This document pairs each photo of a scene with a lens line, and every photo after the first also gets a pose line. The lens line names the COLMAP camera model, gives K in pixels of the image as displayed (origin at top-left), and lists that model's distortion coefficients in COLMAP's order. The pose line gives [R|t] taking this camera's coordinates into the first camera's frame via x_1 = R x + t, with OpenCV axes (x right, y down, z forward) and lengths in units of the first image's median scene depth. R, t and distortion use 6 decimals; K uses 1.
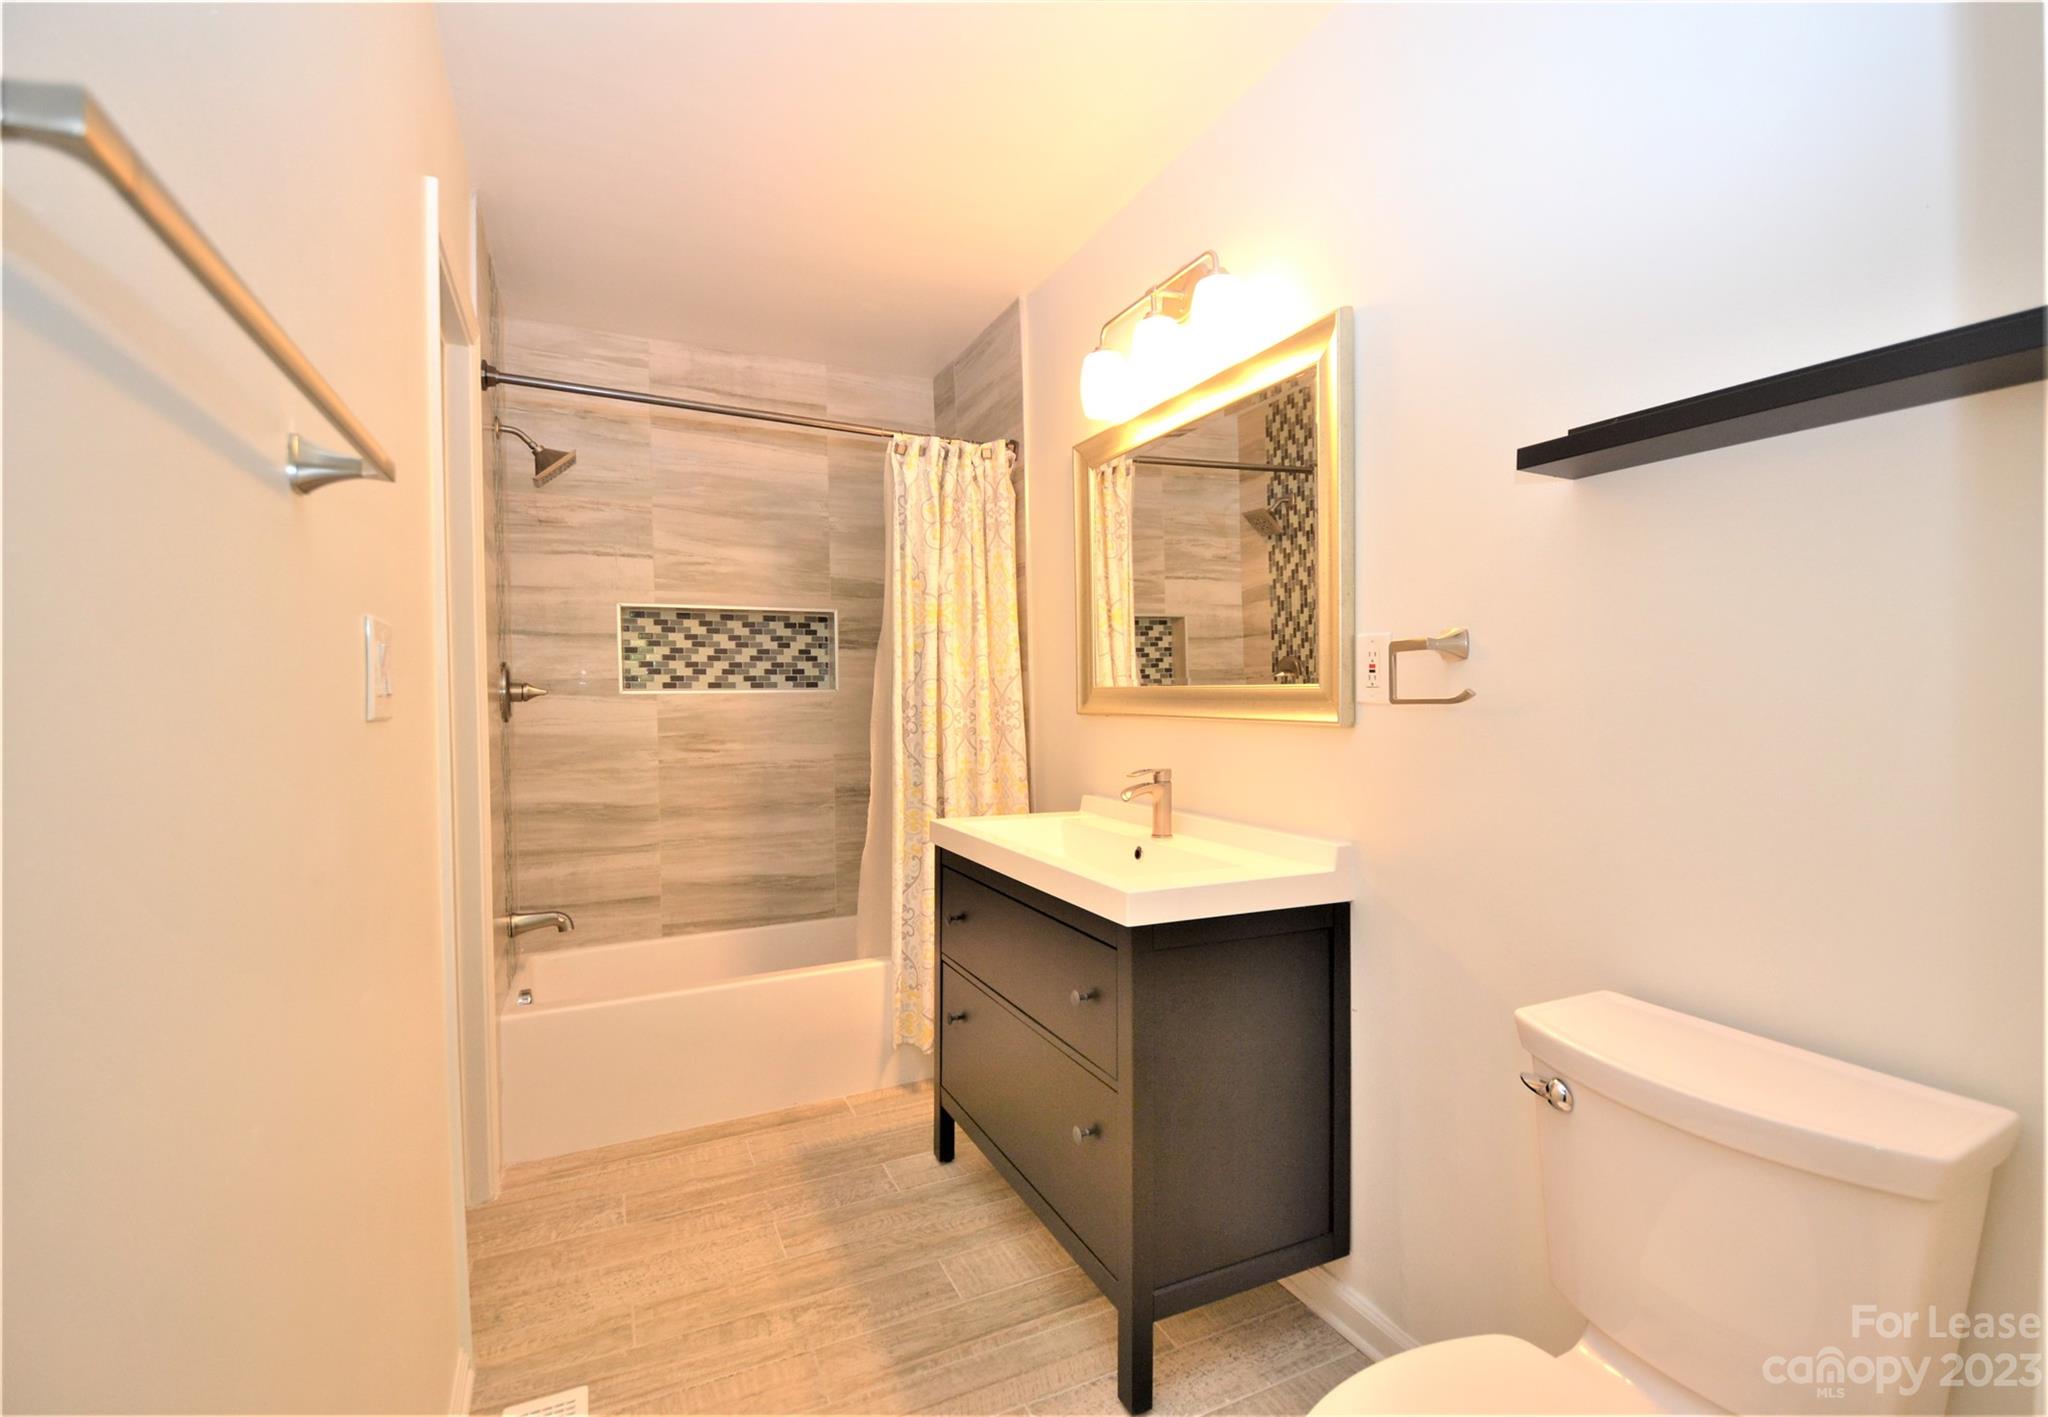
lens RADIAL K [[941.2, 0, 1072.7], [0, 941.2, 713.1], [0, 0, 1]] dist [-0.001523, -0.000664]
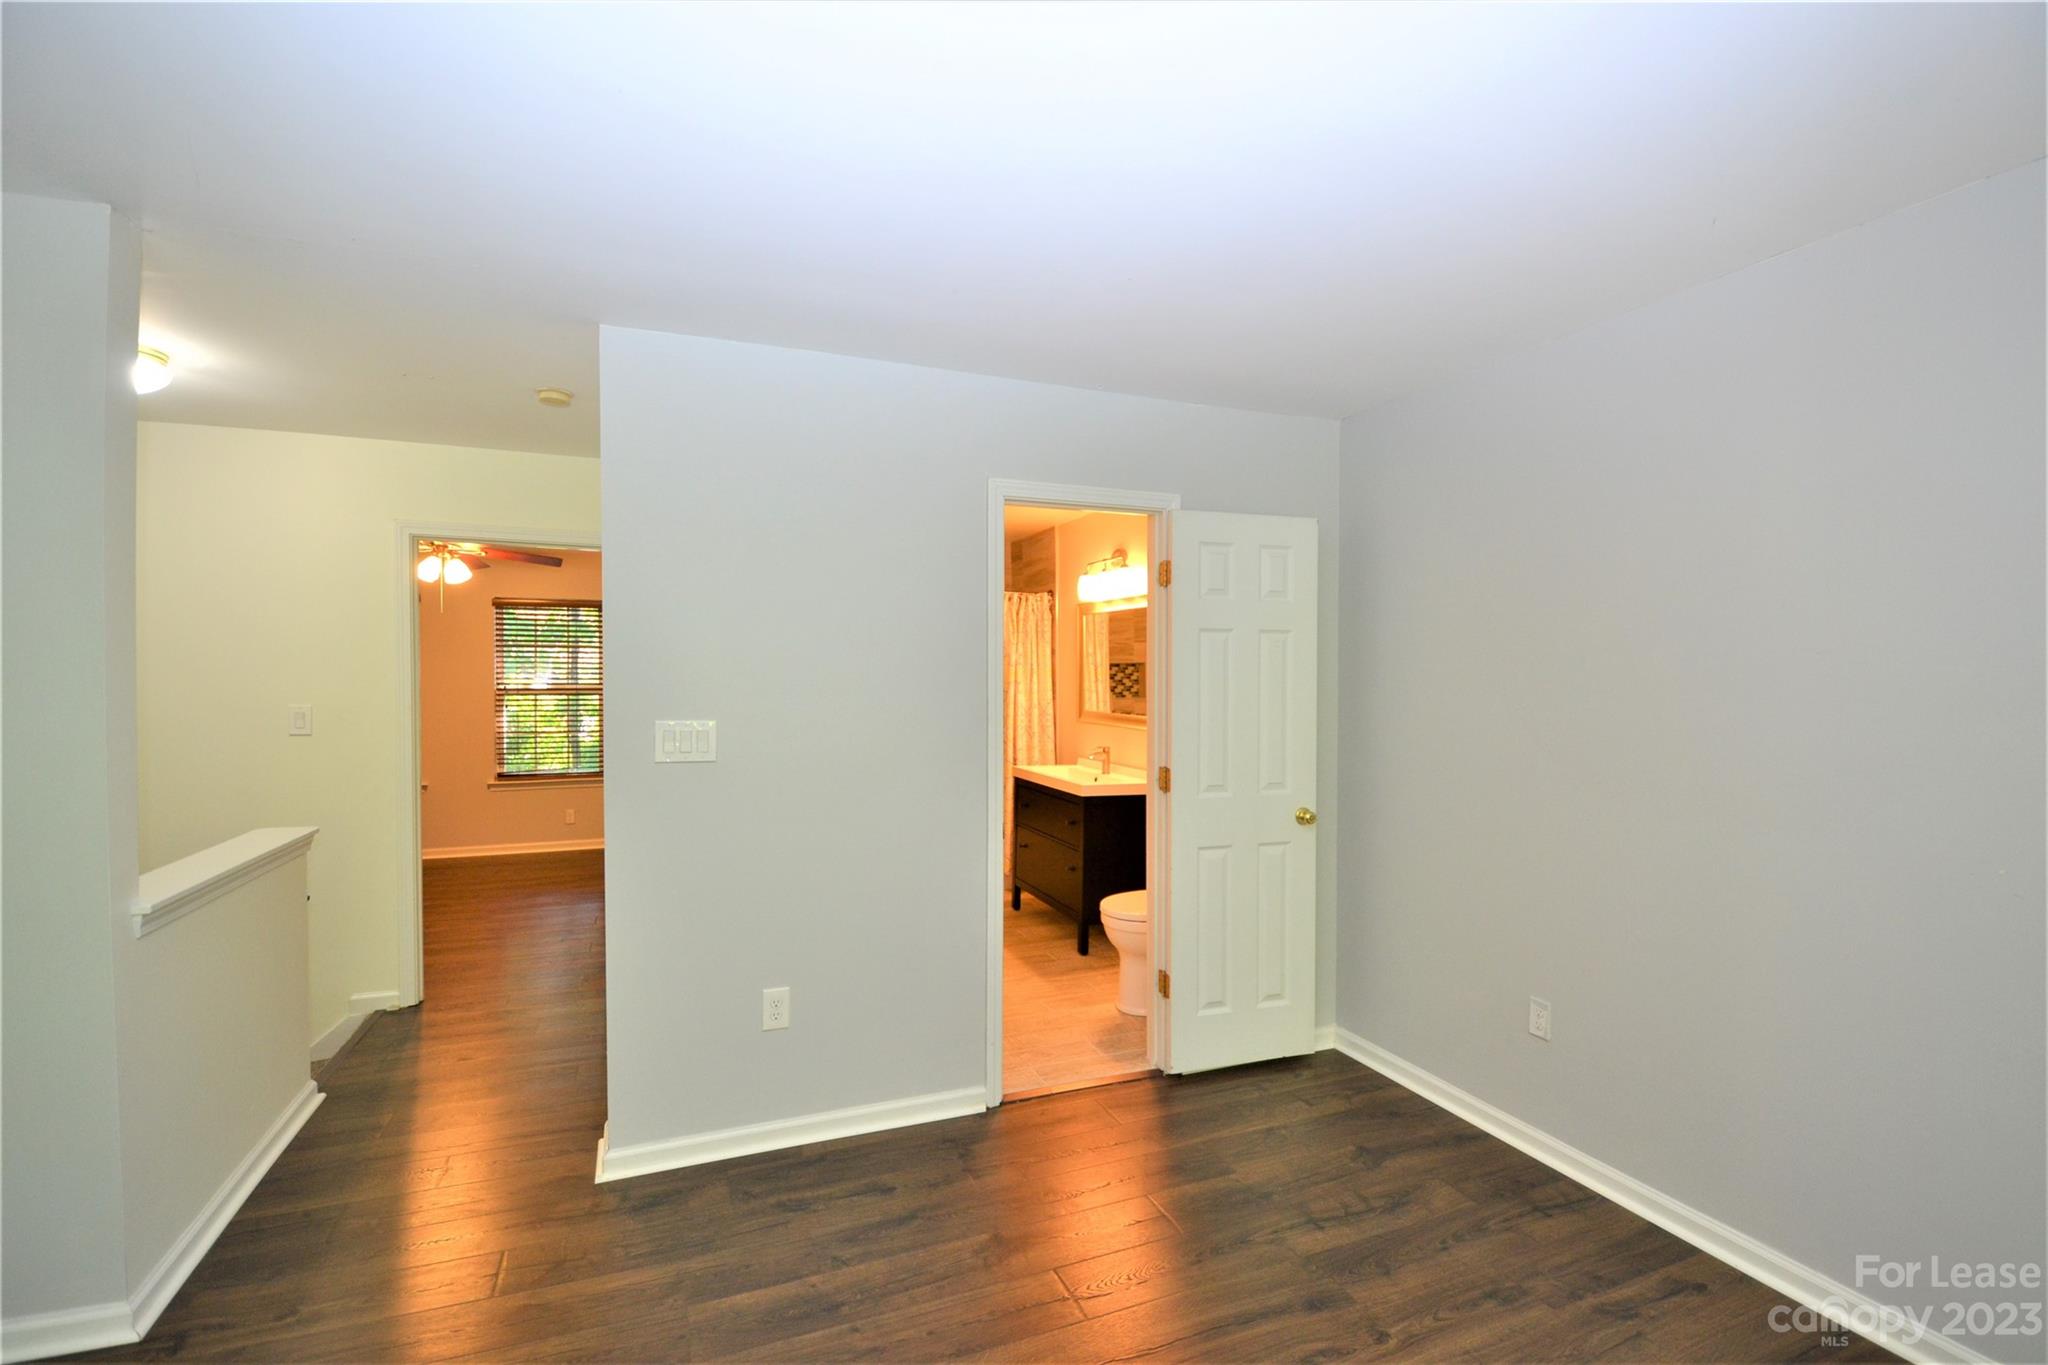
lens RADIAL K [[901.6, 0, 1025.3], [0, 901.6, 691.8], [0, 0, 1]] dist [0.016070, -0.023747]
pose [[0.995439, 0.017998, -0.093689, 0.076114], [-0.017882, 0.999838, 0.002079, -0.067335], [0.093712, -0.000394, 0.995599, -1.066018]]
